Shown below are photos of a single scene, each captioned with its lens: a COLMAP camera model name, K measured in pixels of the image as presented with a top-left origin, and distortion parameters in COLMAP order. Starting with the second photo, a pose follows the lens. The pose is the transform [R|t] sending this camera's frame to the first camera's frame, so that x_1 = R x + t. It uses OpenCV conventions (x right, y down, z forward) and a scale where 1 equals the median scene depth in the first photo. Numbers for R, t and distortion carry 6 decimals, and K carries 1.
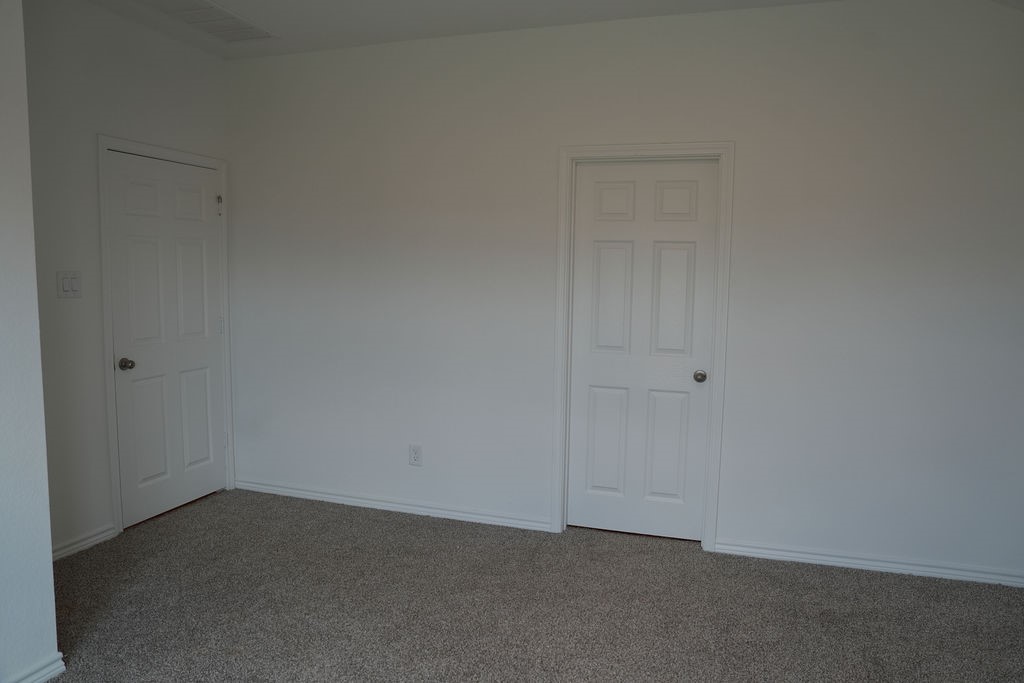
lens RADIAL K [[691.4, 0, 510.8], [0, 691.4, 356.5], [0, 0, 1]] dist [-0.118436, 0.087166]
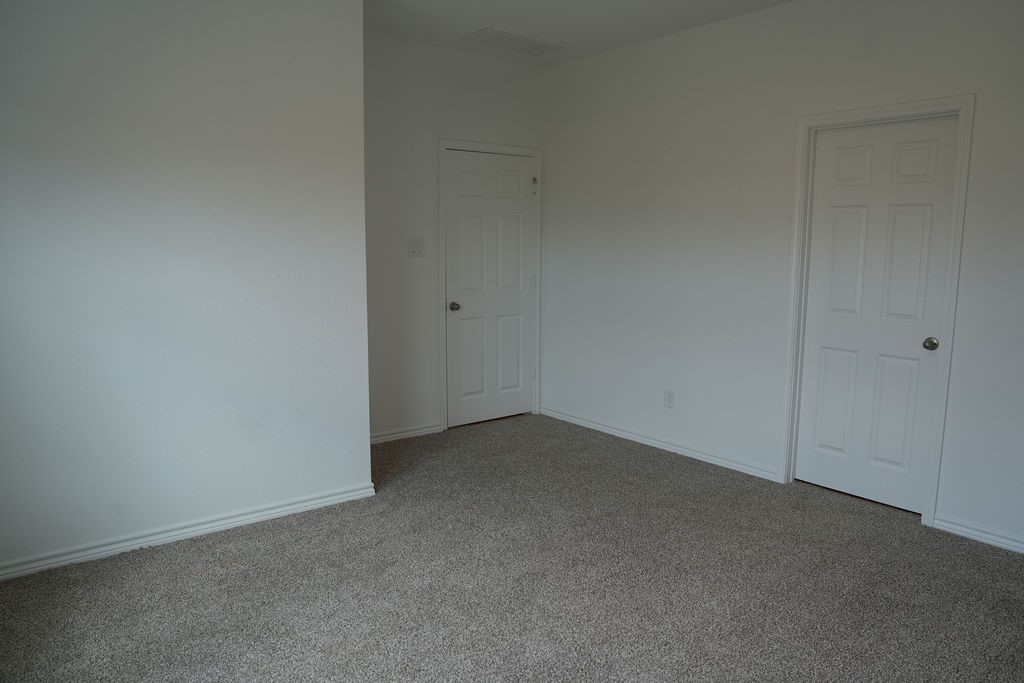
lens RADIAL K [[697.2, 0, 513.1], [0, 697.2, 344.4], [0, 0, 1]] dist [-0.129507, 0.102441]
pose [[0.834359, 0.068149, -0.546992, 0.289103], [-0.054255, 0.997663, 0.041539, 0.021679], [0.548545, -0.004981, 0.836106, -0.110417]]
